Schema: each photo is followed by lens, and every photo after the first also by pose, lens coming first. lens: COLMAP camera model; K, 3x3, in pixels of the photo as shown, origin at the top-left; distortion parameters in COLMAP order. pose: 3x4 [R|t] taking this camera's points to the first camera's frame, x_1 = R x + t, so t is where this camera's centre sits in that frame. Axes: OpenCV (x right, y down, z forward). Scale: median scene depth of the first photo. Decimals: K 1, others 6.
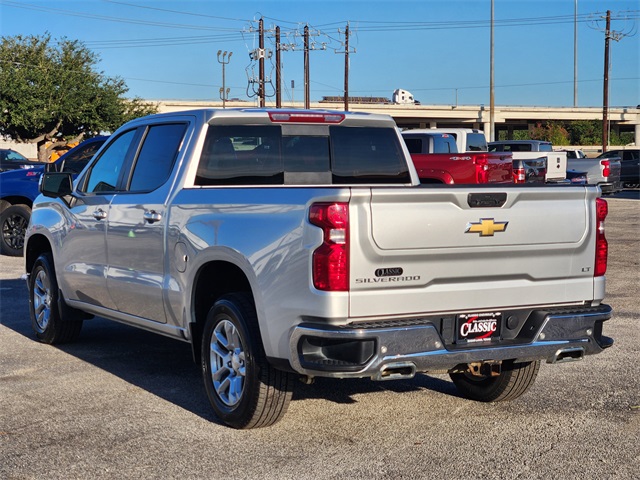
lens RADIAL K [[1265.4, 0, 306.2], [0, 1265.4, 219.4], [0, 0, 1]] dist [-0.467122, 5.037221]
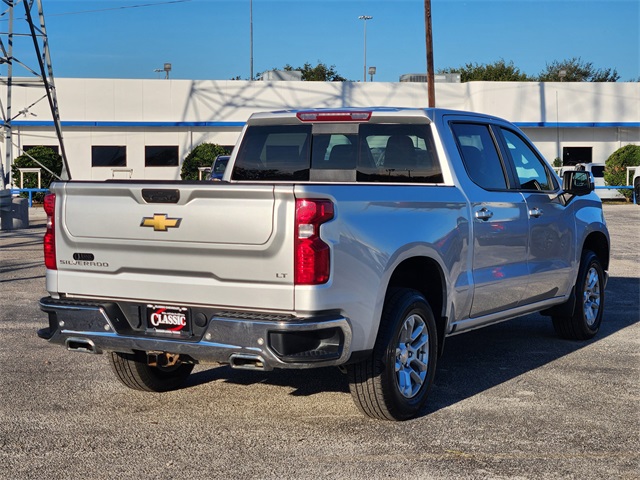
lens RADIAL K [[1265.4, 0, 306.2], [0, 1265.4, 219.4], [0, 0, 1]] dist [-0.467122, 5.037221]
pose [[0.542878, 0.041841, -0.838768, 1.064521], [-0.041284, 0.998880, 0.023107, -0.024759], [0.838796, 0.022083, 0.543998, 0.531678]]
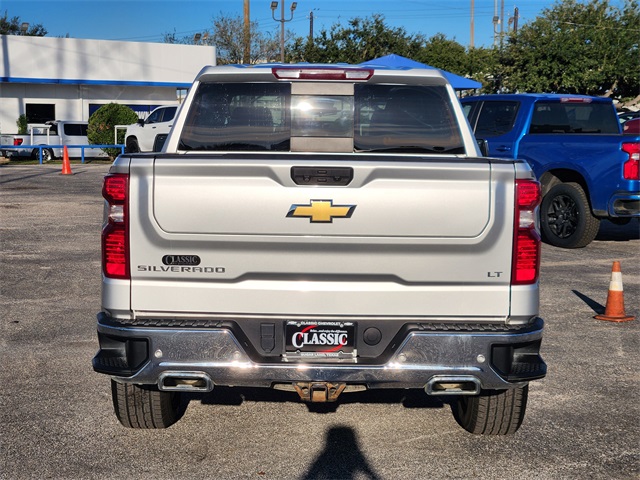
lens RADIAL K [[1265.4, 0, 306.2], [0, 1265.4, 219.4], [0, 0, 1]] dist [-0.467122, 5.037221]
pose [[0.877358, 0.049415, -0.477286, 0.502649], [-0.035182, 0.998631, 0.038719, -0.018449], [0.478545, -0.017179, 0.877895, 0.306959]]
